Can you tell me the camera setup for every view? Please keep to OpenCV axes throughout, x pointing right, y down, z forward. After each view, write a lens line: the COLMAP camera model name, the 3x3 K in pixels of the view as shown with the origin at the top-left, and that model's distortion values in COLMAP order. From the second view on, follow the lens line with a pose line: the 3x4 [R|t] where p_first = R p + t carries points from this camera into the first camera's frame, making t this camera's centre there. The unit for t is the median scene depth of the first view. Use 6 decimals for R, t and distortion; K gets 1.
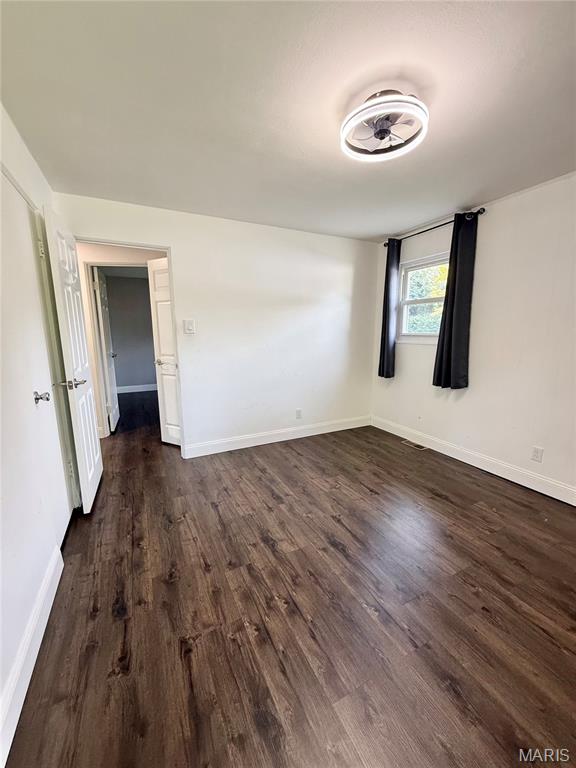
lens RADIAL K [[305.3, 0, 288.0], [0, 305.3, 384.0], [0, 0, 1]] dist [-0.000156, 0.000071]
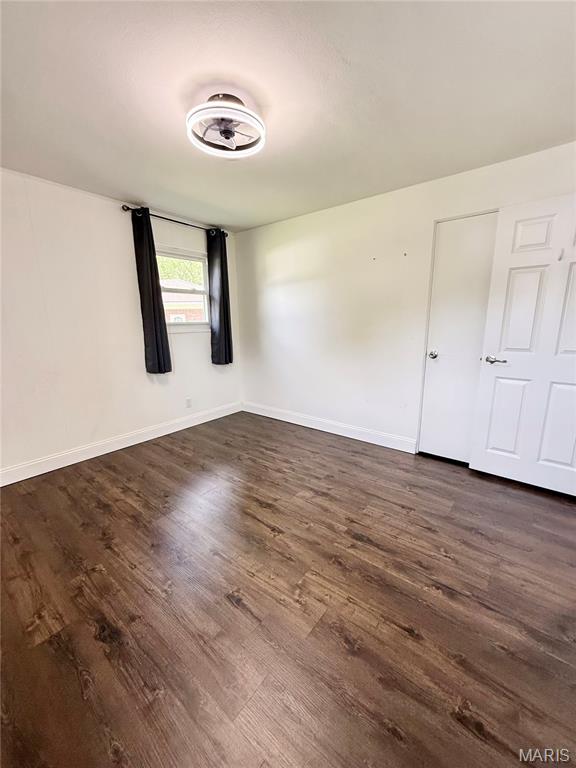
lens RADIAL K [[305.3, 0, 288.0], [0, 305.3, 384.0], [0, 0, 1]] dist [-0.000156, 0.000071]
pose [[-0.909189, 0.100139, -0.404162, 0.464437], [-0.059057, 0.929824, 0.363235, -0.288201], [0.412174, 0.354118, -0.839472, 1.680152]]
